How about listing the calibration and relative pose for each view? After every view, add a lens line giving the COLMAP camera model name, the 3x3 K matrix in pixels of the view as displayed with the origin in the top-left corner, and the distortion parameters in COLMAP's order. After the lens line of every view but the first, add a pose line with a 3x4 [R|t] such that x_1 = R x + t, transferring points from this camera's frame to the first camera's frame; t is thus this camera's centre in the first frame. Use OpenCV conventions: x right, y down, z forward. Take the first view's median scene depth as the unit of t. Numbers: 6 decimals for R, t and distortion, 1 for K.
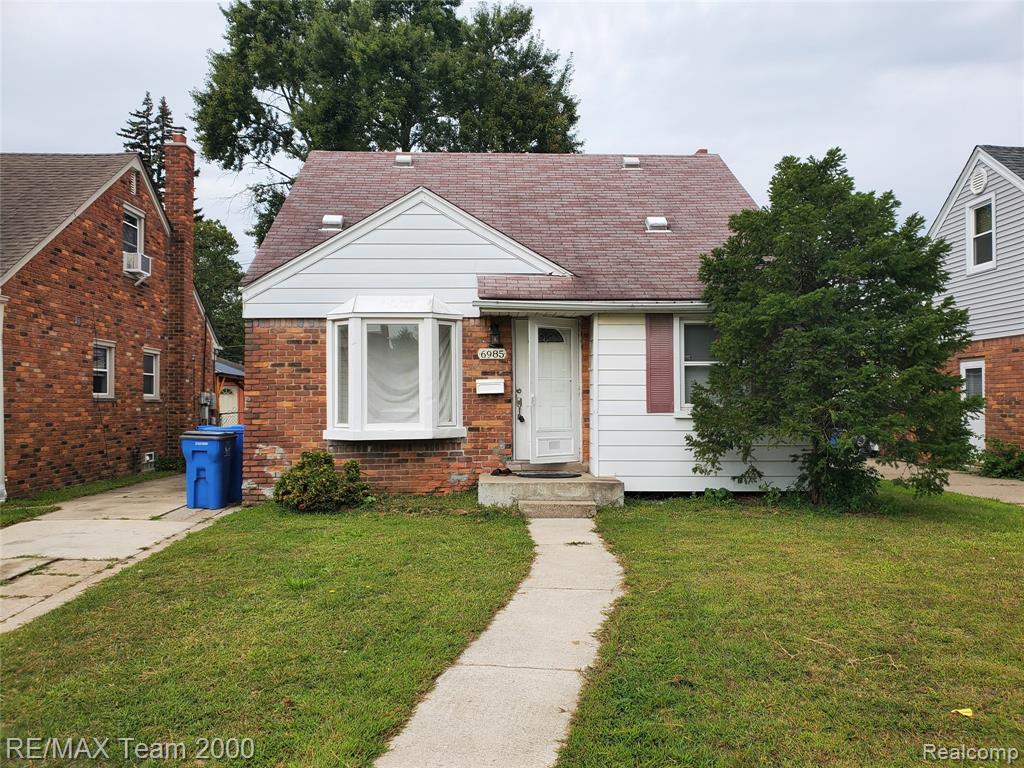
lens RADIAL K [[786.2, 0, 509.8], [0, 786.2, 386.4], [0, 0, 1]] dist [0.049480, -0.007384]
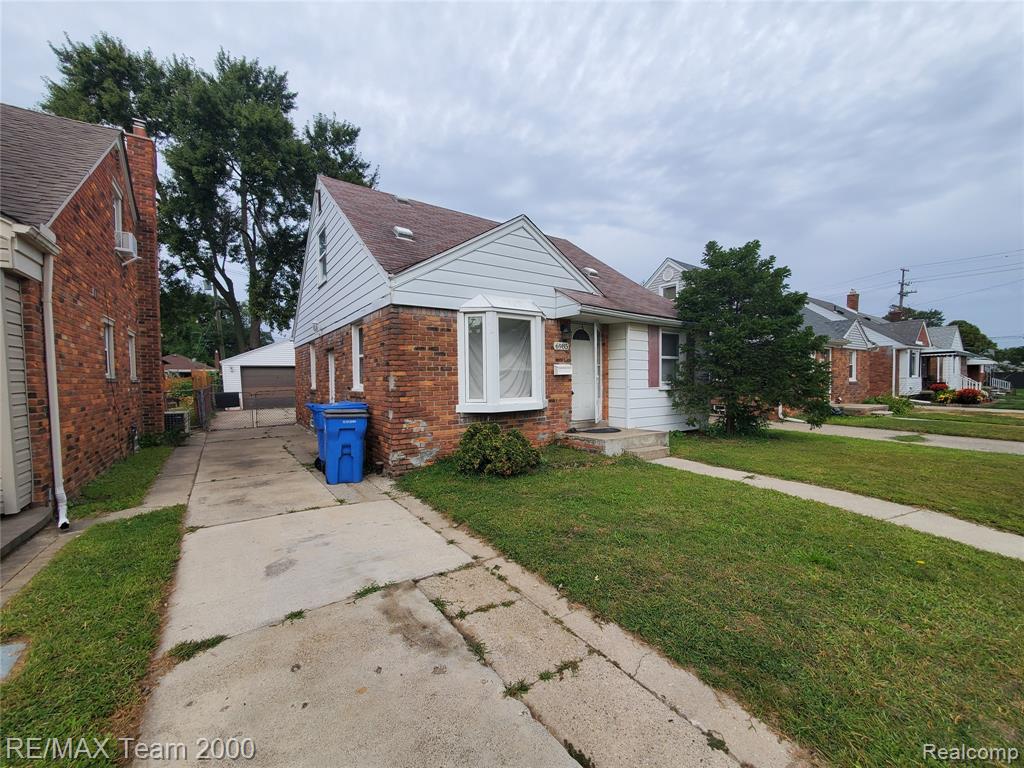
lens RADIAL K [[411.4, 0, 513.3], [0, 411.4, 391.5], [0, 0, 1]] dist [0.006599, -0.000561]
pose [[0.846322, -0.016460, 0.532417, -0.493068], [-0.006514, 0.999128, 0.041244, 0.009084], [-0.532631, -0.038373, 0.845477, 0.429548]]
